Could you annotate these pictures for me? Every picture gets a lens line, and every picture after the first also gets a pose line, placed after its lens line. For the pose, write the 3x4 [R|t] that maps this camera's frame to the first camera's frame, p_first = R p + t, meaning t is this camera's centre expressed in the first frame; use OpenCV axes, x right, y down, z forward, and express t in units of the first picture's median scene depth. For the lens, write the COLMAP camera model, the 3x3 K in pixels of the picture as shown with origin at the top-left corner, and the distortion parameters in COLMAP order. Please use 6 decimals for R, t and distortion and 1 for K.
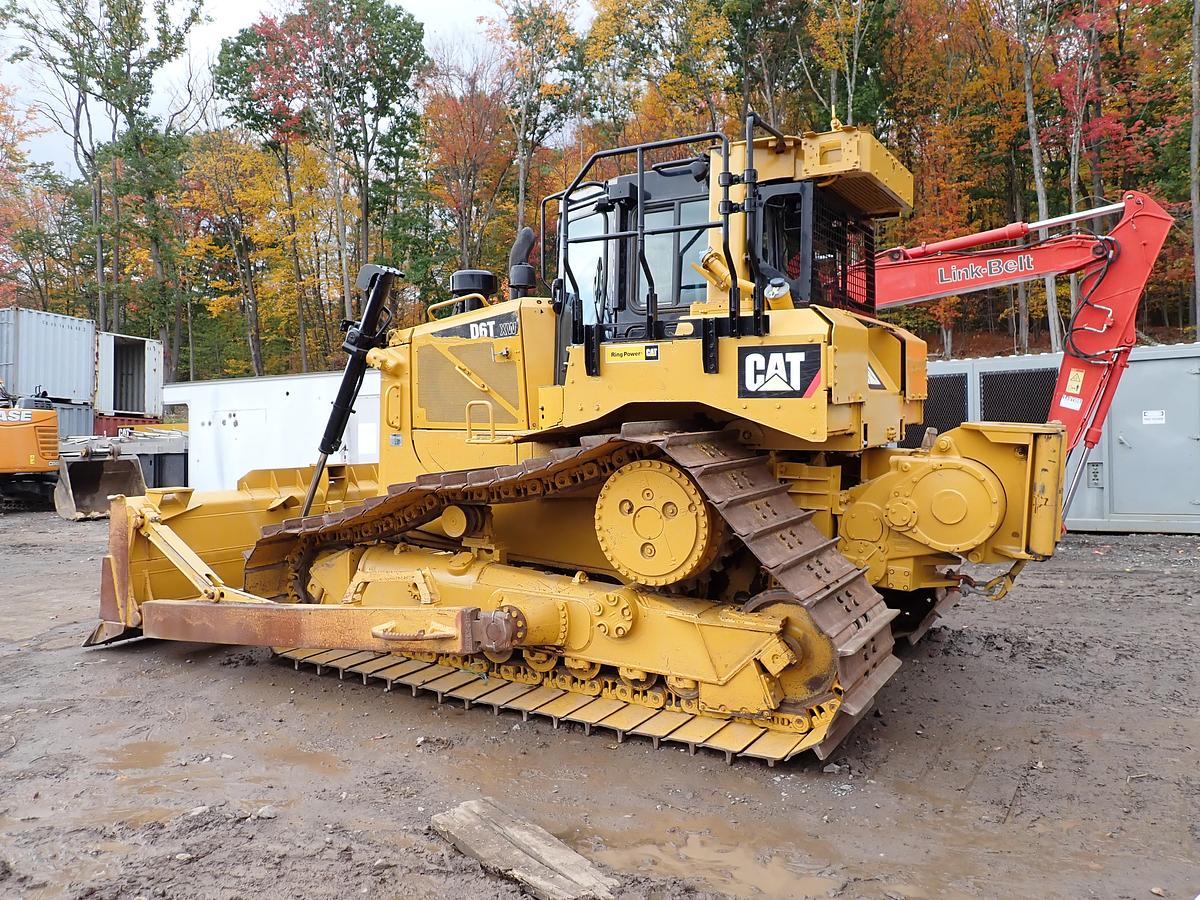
lens RADIAL K [[902.1, 0, 600.8], [0, 902.1, 440.8], [0, 0, 1]] dist [-0.001127, -0.006648]
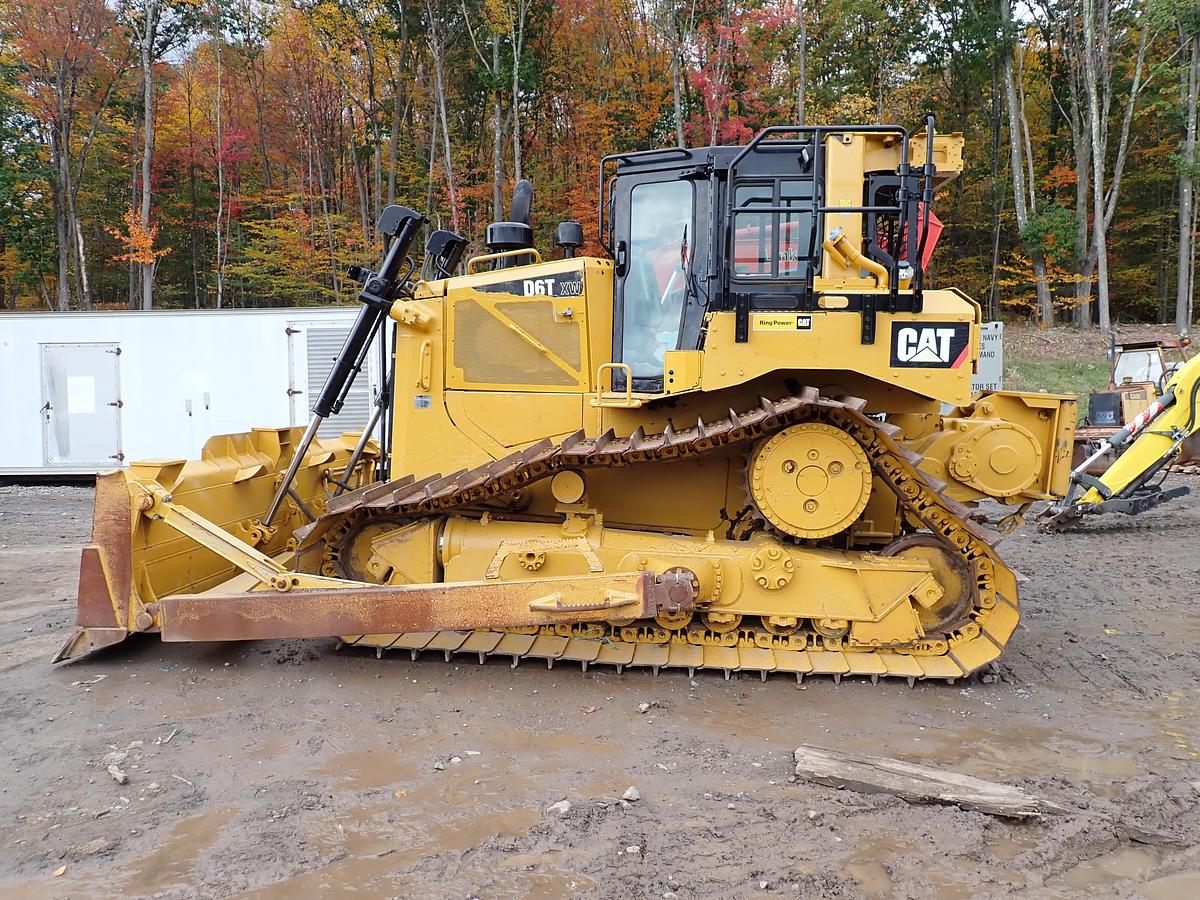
lens RADIAL K [[902.1, 0, 600.8], [0, 902.1, 440.8], [0, 0, 1]] dist [-0.001127, -0.006648]
pose [[0.908194, -0.015783, 0.418252, -0.538706], [-0.004221, 0.998893, 0.046859, -0.005916], [-0.418529, -0.044322, 0.907121, 0.107541]]
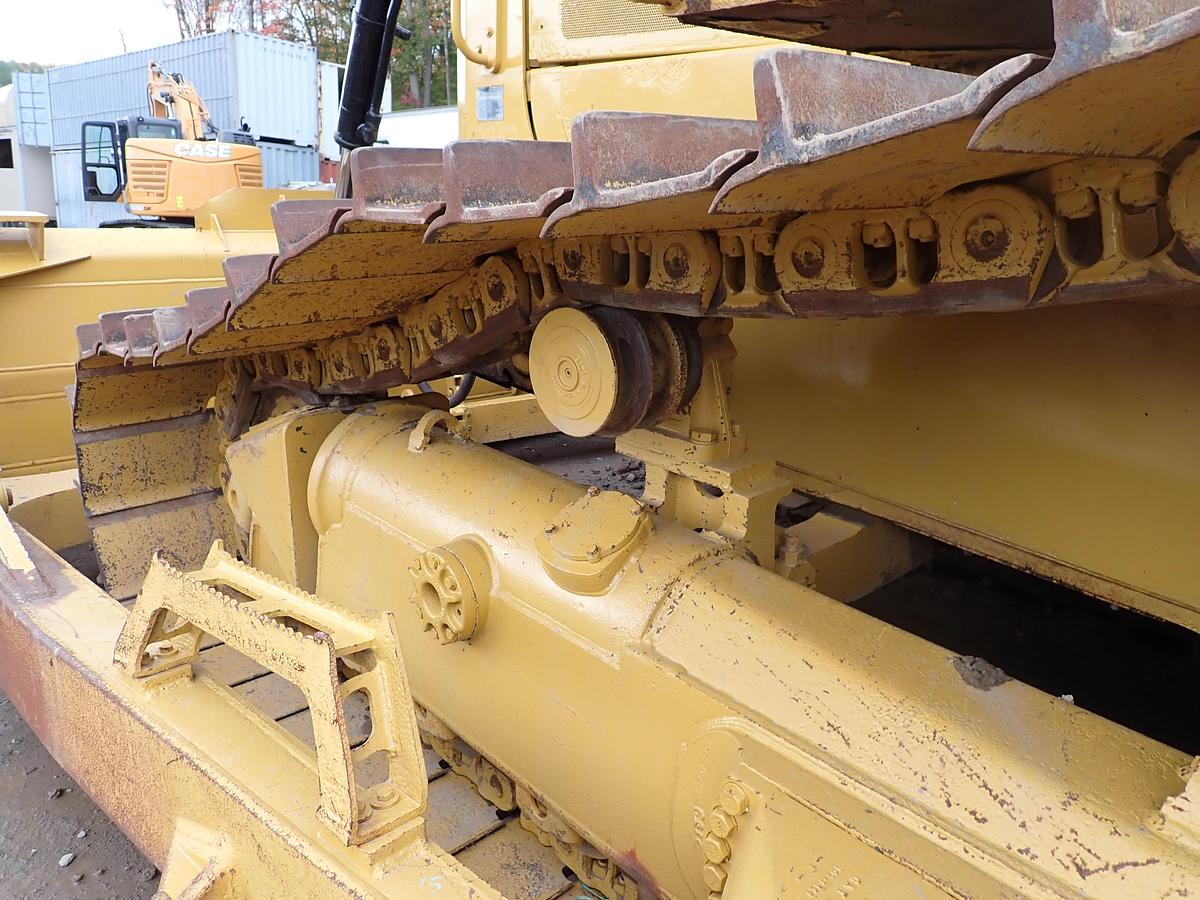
lens RADIAL K [[877.9, 0, 597.9], [0, 877.9, 442.1], [0, 0, 1]] dist [-0.002025, -0.002365]
pose [[0.957541, 0.107371, -0.267555, -0.090951], [-0.037039, 0.966185, 0.255177, 0.046915], [0.285906, -0.234433, 0.929139, 0.782275]]
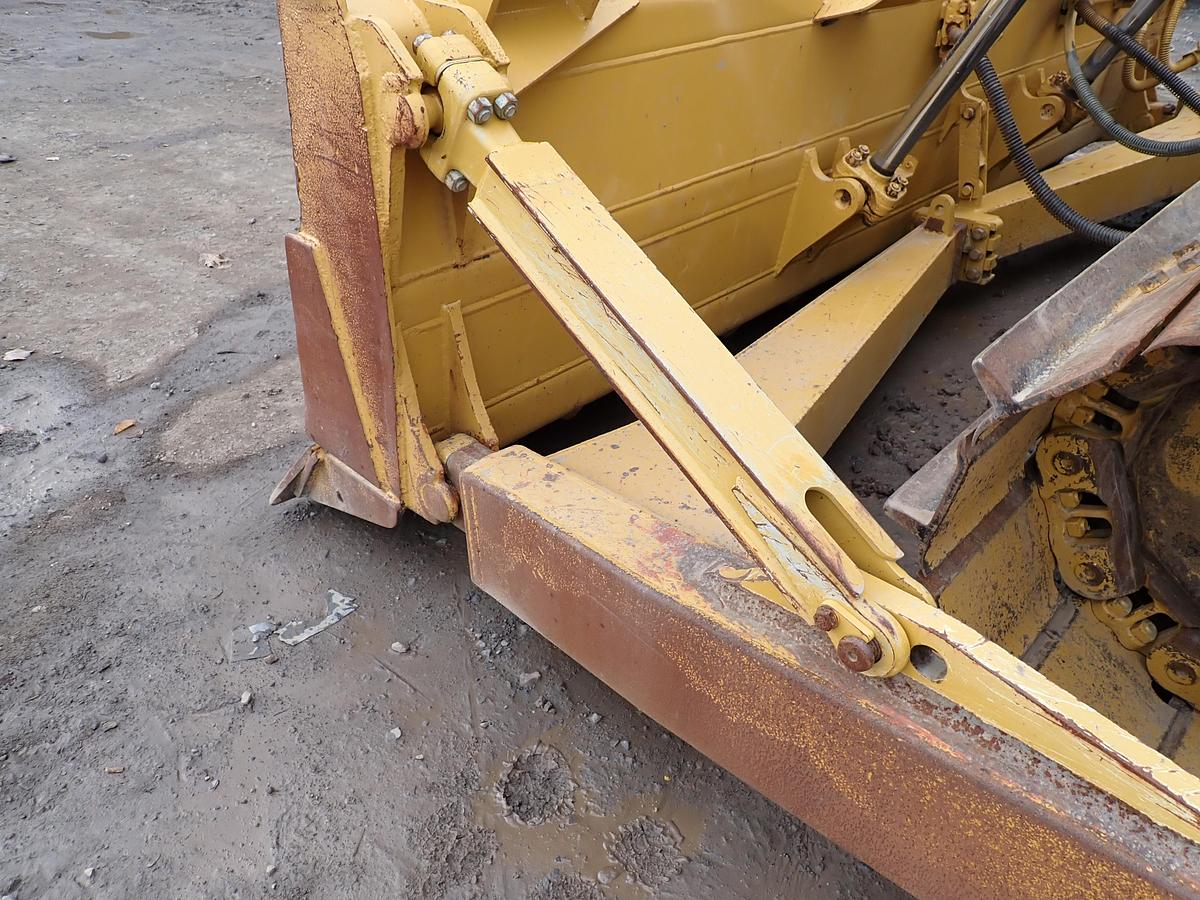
lens RADIAL K [[888.1, 0, 598.3], [0, 888.1, 455.0], [0, 0, 1]] dist [0.007012, -0.002451]
pose [[0.972136, 0.154215, -0.176548, -0.480641], [-0.028137, 0.824454, 0.565229, 0.045386], [0.232723, -0.544512, 0.805821, 0.912521]]
